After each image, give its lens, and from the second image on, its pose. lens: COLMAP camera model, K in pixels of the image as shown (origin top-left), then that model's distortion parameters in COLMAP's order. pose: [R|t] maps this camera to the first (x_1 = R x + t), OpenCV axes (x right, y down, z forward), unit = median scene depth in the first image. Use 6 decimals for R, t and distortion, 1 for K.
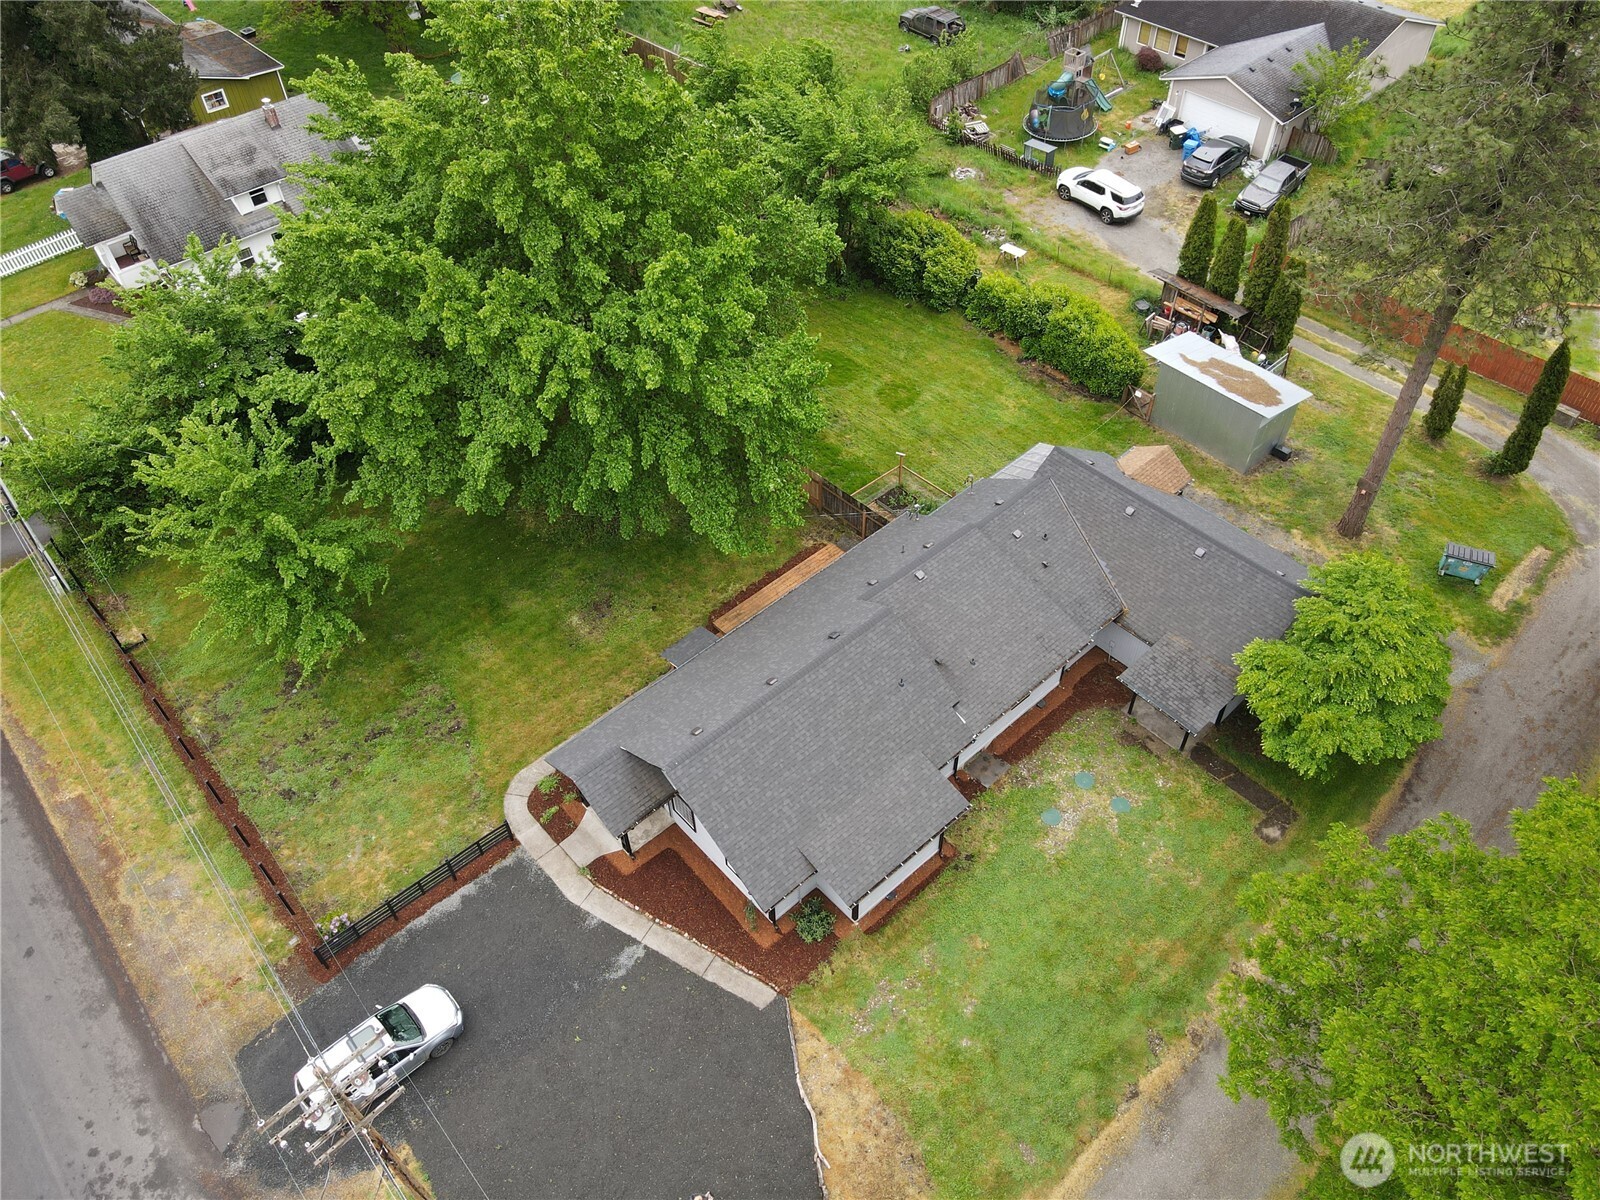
lens RADIAL K [[1176.4, 0, 800.0], [0, 1176.4, 600.0], [0, 0, 1]] dist [0.003897, 0.052772]
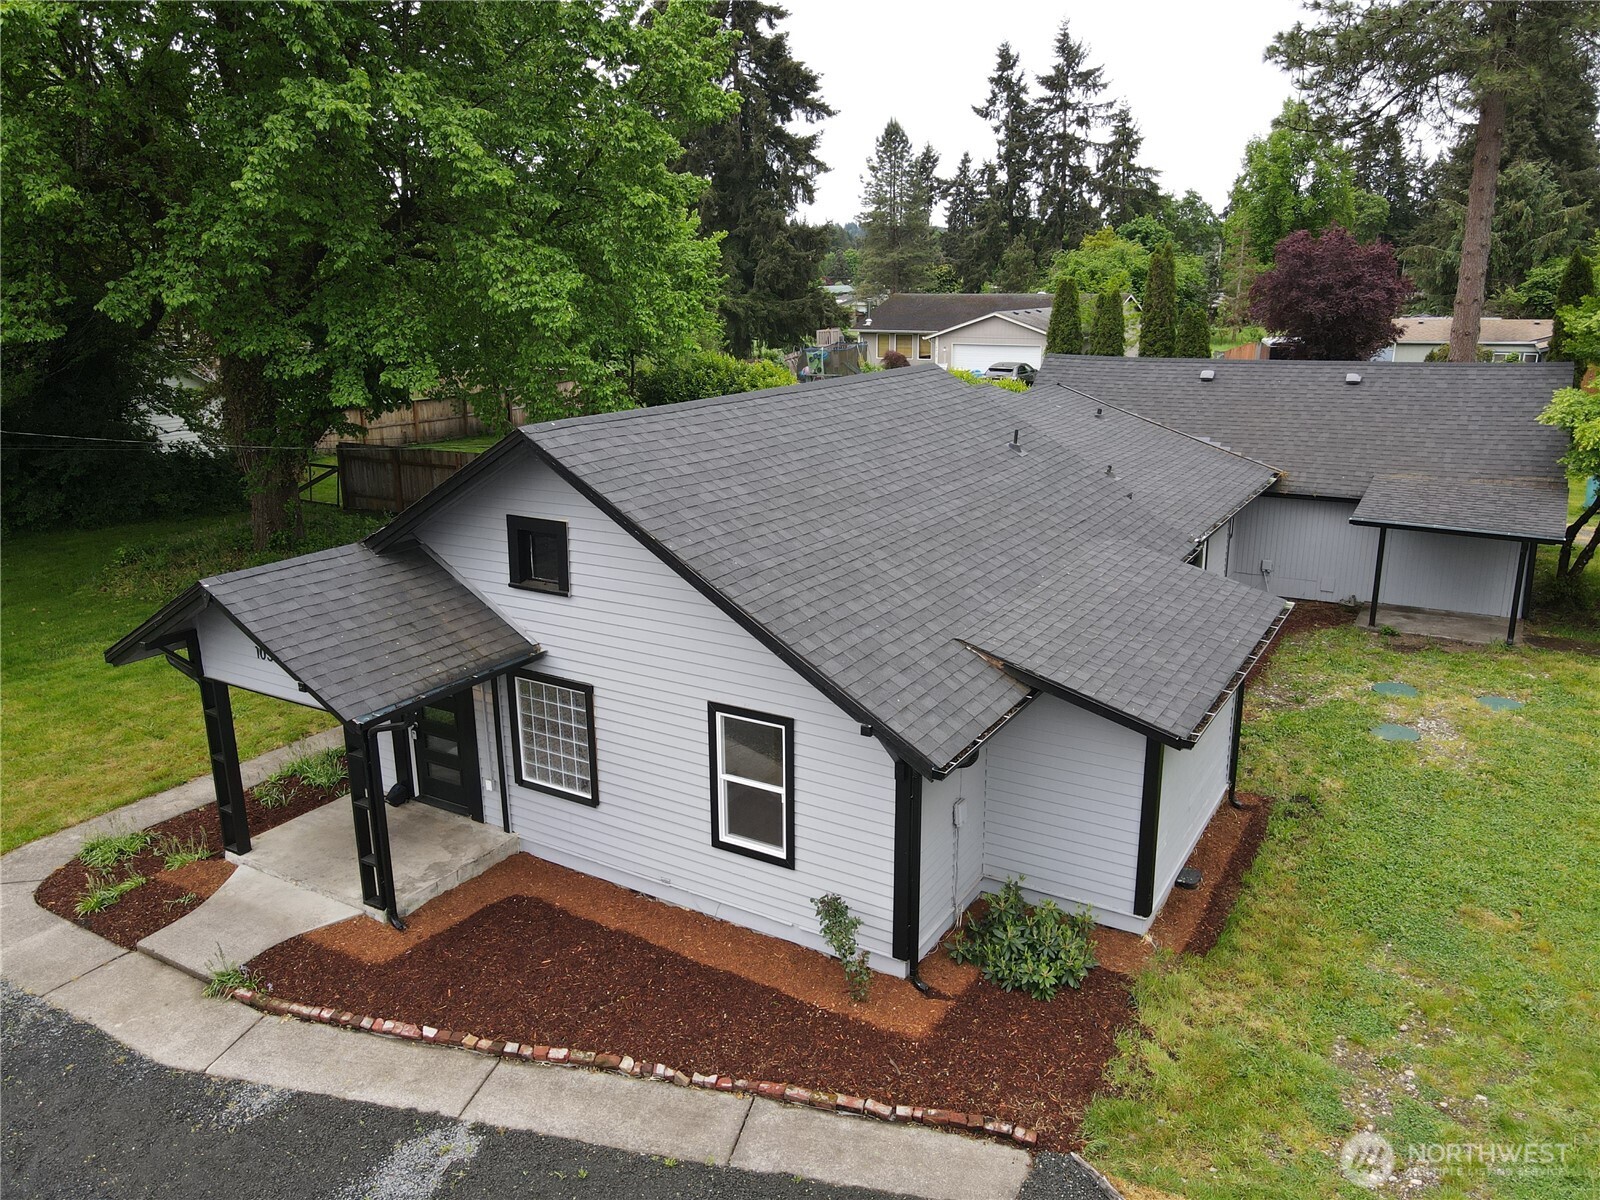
lens RADIAL K [[1176.4, 0, 800.0], [0, 1176.4, 600.0], [0, 0, 1]] dist [0.003897, 0.052772]
pose [[0.957066, -0.071322, 0.280957, -0.125486], [0.209510, 0.840040, -0.500439, 0.333862], [-0.200323, 0.537816, 0.818917, 0.693562]]
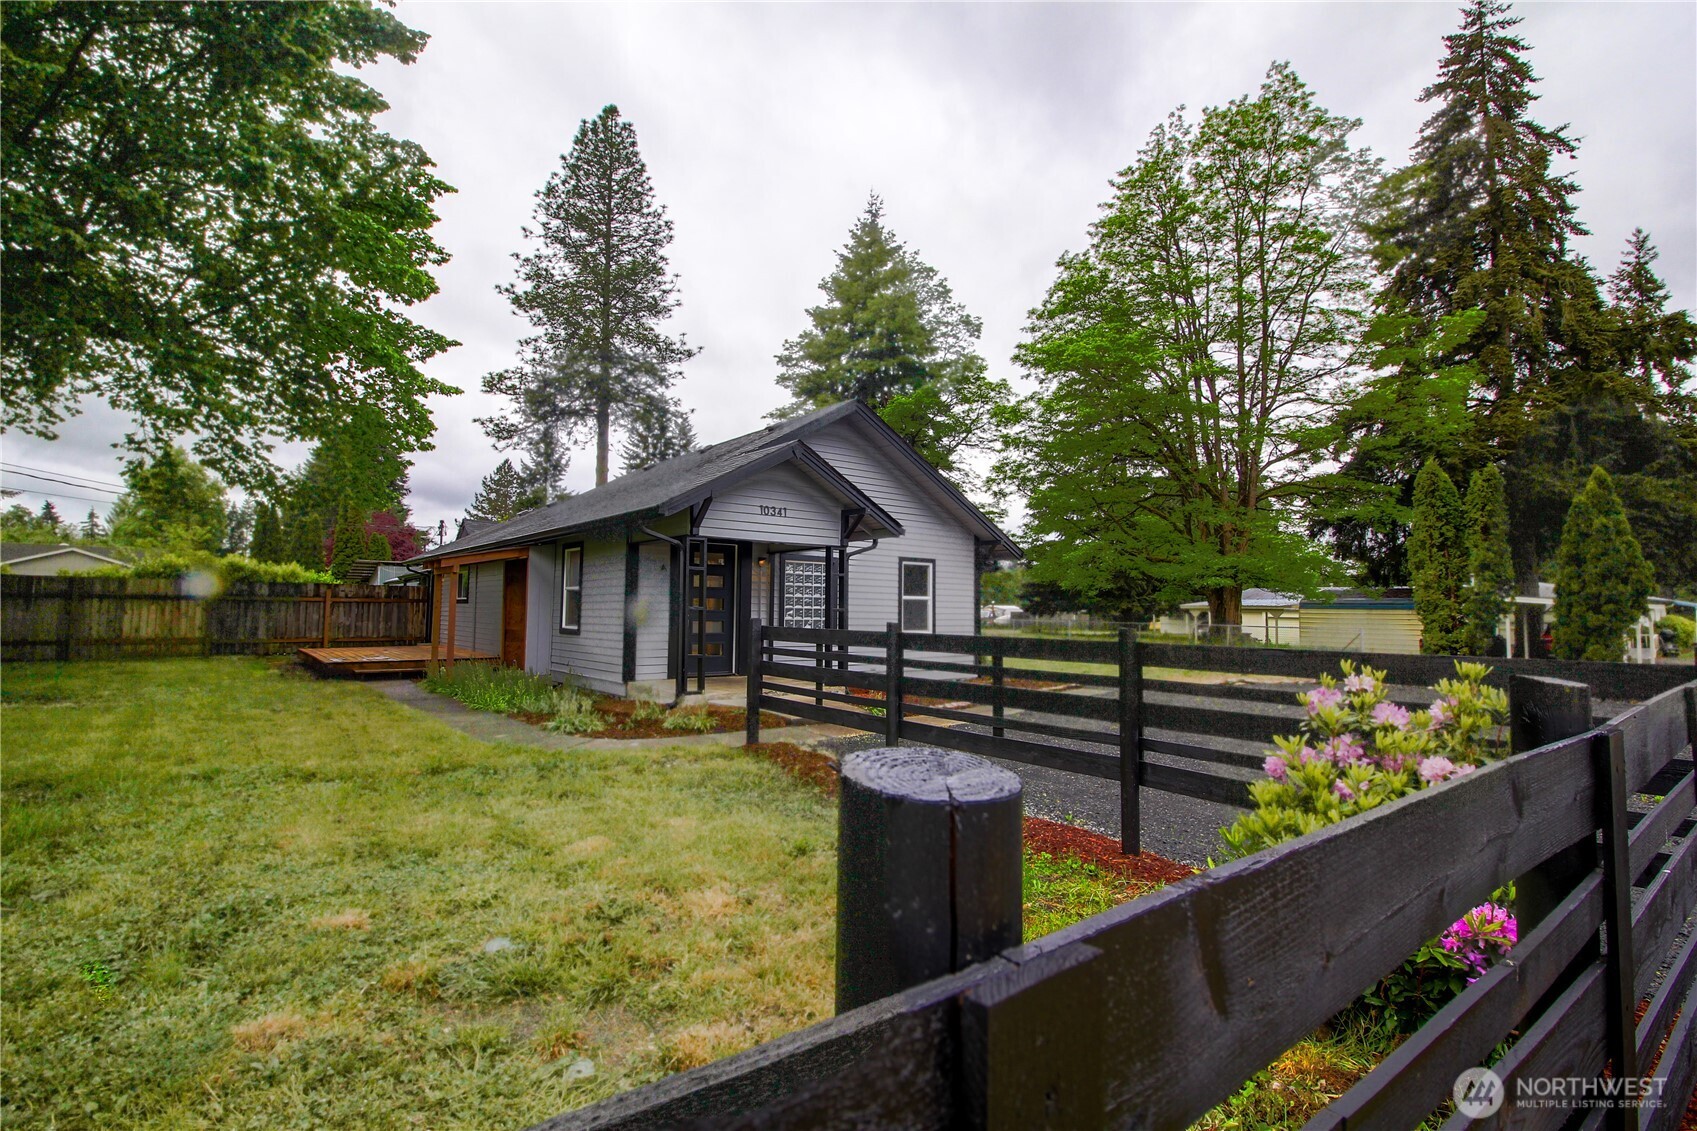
lens RADIAL K [[788.9, 0, 846.3], [0, 788.9, 554.0], [0, 0, 1]] dist [-0.012332, -0.000508]
pose [[0.072046, 0.083555, 0.993895, -0.468558], [0.725791, 0.679111, -0.109704, 0.219665], [-0.684132, 0.729264, -0.011717, 0.990037]]
